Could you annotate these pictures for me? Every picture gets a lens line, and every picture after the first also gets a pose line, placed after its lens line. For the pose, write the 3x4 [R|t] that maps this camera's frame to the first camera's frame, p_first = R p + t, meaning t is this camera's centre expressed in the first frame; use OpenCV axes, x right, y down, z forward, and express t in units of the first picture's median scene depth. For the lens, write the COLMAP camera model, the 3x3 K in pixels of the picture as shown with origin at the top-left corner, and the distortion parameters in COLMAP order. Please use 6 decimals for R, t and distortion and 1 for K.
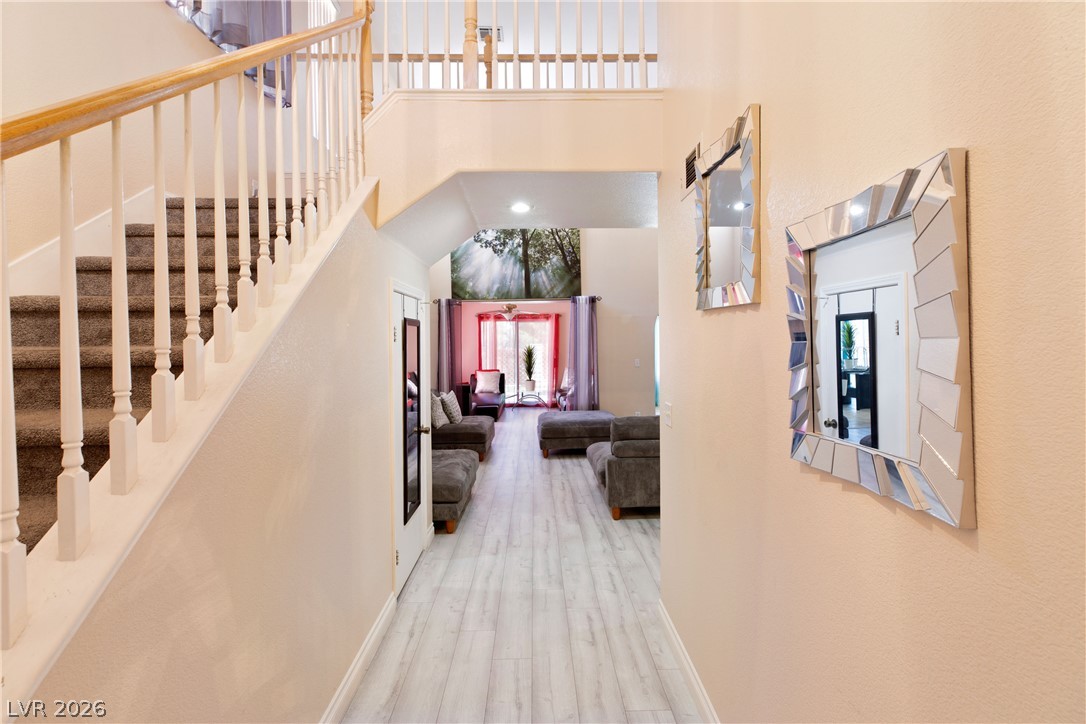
lens RADIAL K [[495.4, 0, 541.8], [0, 495.4, 345.6], [0, 0, 1]] dist [0.000762, 0.000107]
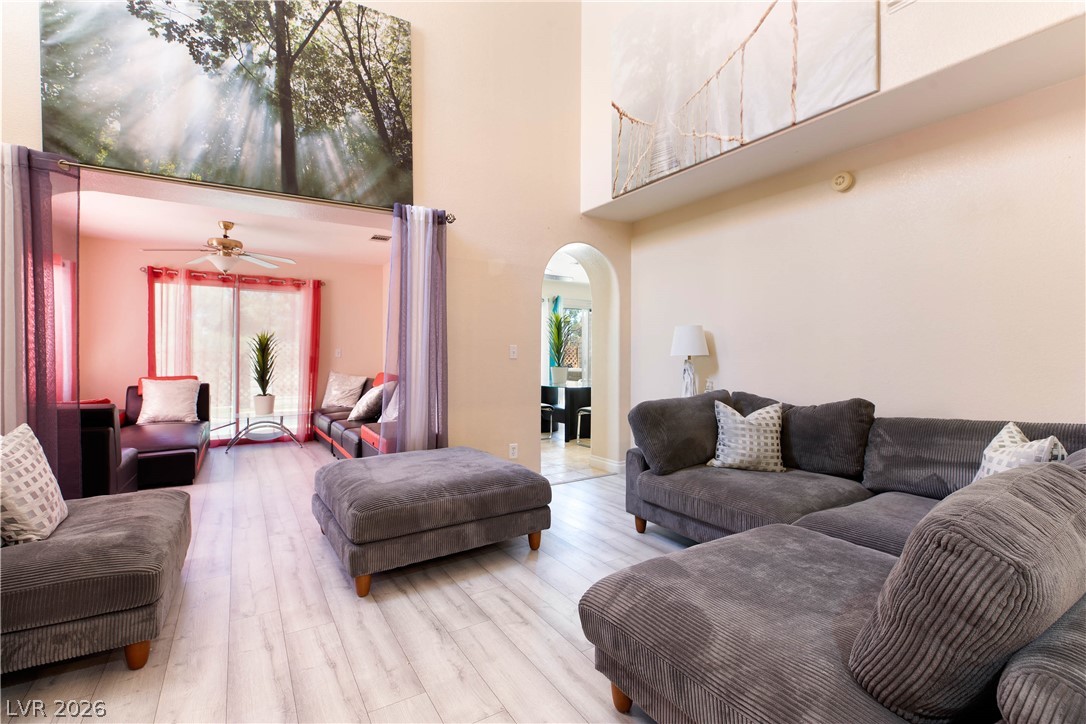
lens RADIAL K [[497.9, 0, 535.0], [0, 497.9, 358.2], [0, 0, 1]] dist [-0.005446, 0.000030]
pose [[0.865741, 0.008088, 0.500428, -0.057365], [-0.003527, 0.999943, -0.010059, 0.047902], [-0.500480, 0.006943, 0.865720, 0.532673]]
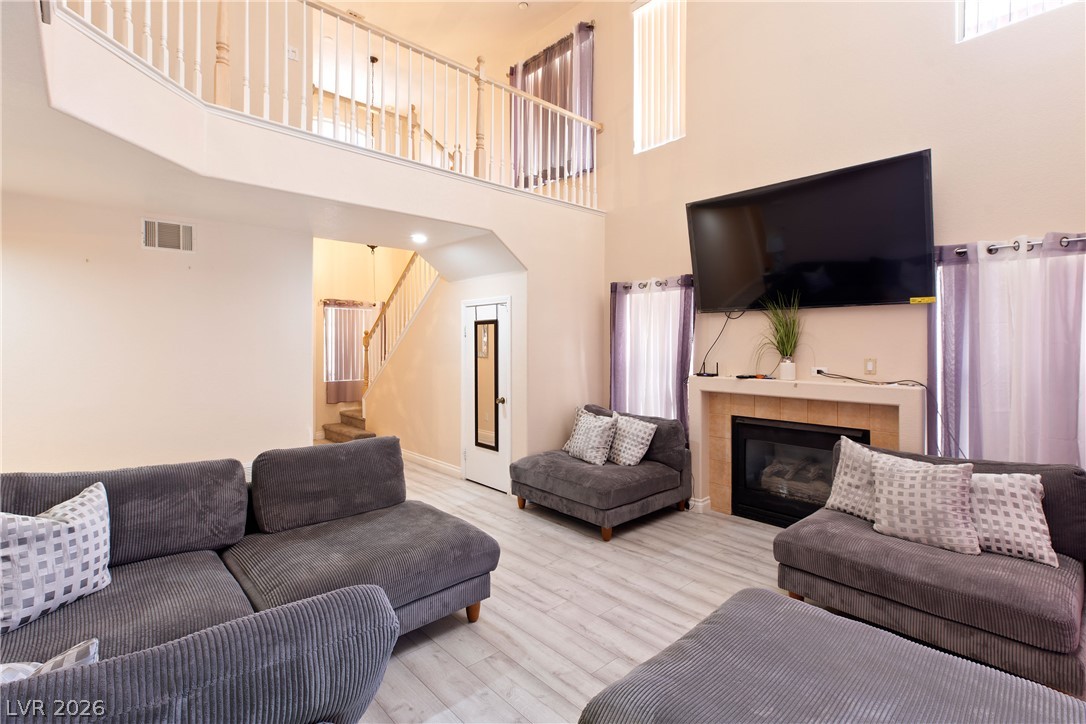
lens RADIAL K [[495.4, 0, 541.8], [0, 495.4, 345.6], [0, 0, 1]] dist [0.000762, 0.000107]
pose [[-0.746241, 0.006258, -0.665647, 0.274145], [-0.004191, 0.999892, 0.014098, 0.000453], [0.665663, 0.013310, -0.746134, 0.983730]]
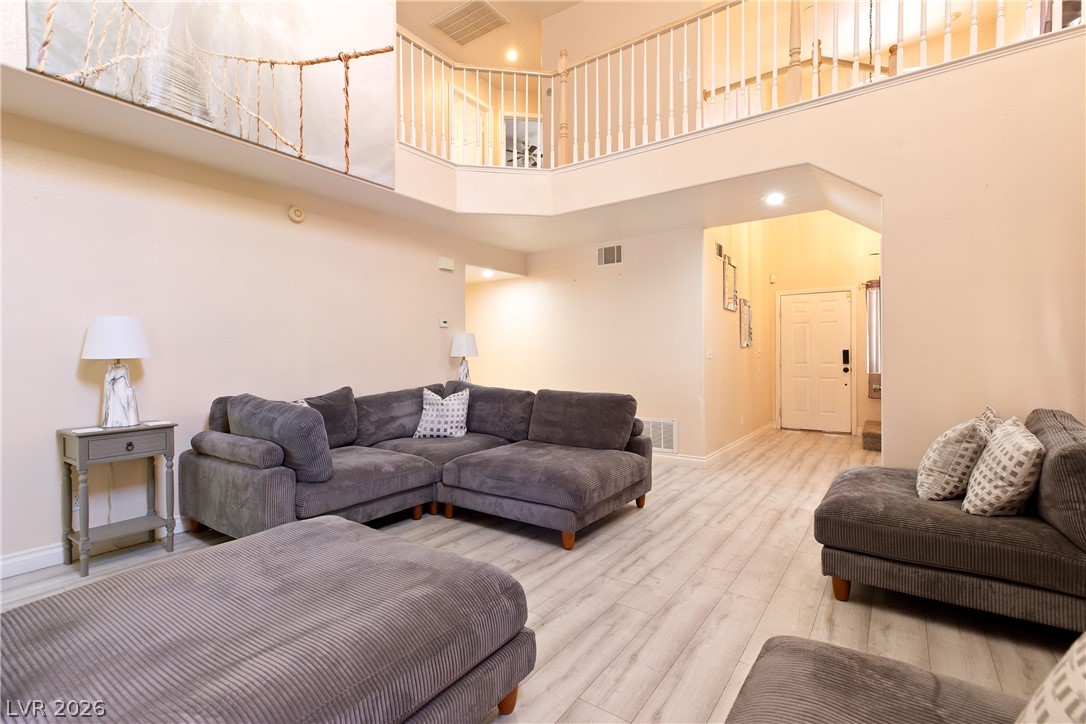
lens RADIAL K [[497.1, 0, 548.6], [0, 497.1, 358.5], [0, 0, 1]] dist [-0.001686, -0.000213]
pose [[-0.810377, 0.008175, 0.585852, -0.133529], [0.018735, 0.999753, 0.011964, 0.041936], [-0.585609, 0.020672, -0.810330, 1.019649]]
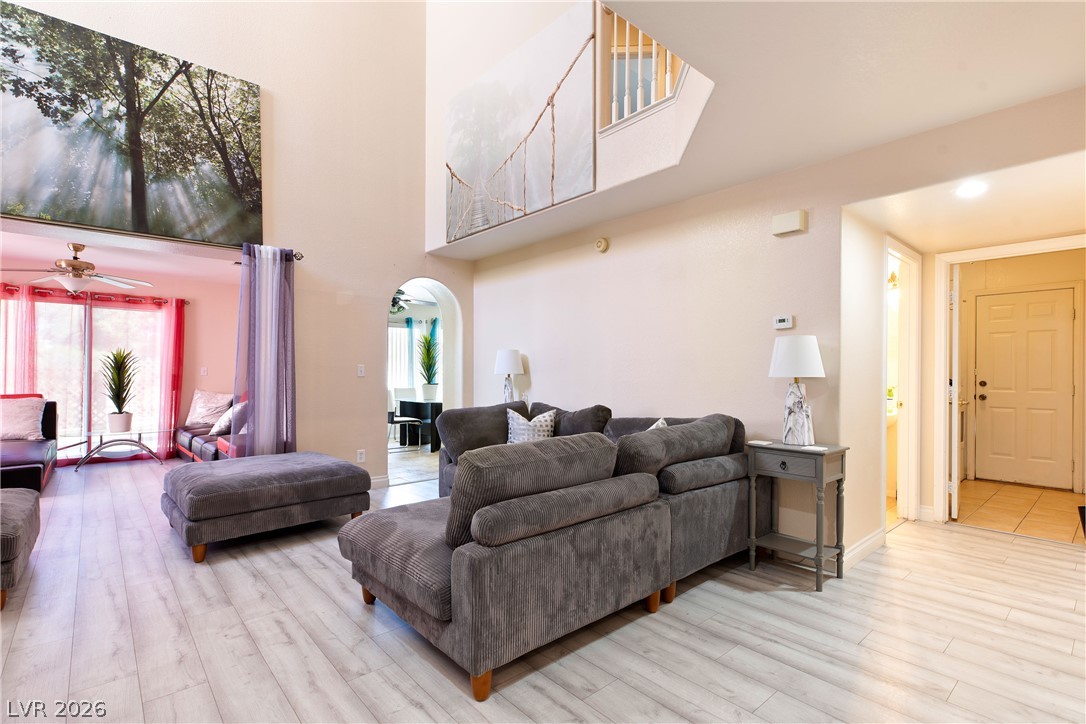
lens RADIAL K [[518.3, 0, 545.6], [0, 518.3, 375.9], [0, 0, 1]] dist [0.004866, 0.000863]
pose [[0.763966, 0.010272, 0.645175, -0.051445], [-0.002501, 0.999913, -0.012959, 0.050042], [-0.645252, 0.008287, 0.763925, 0.359778]]
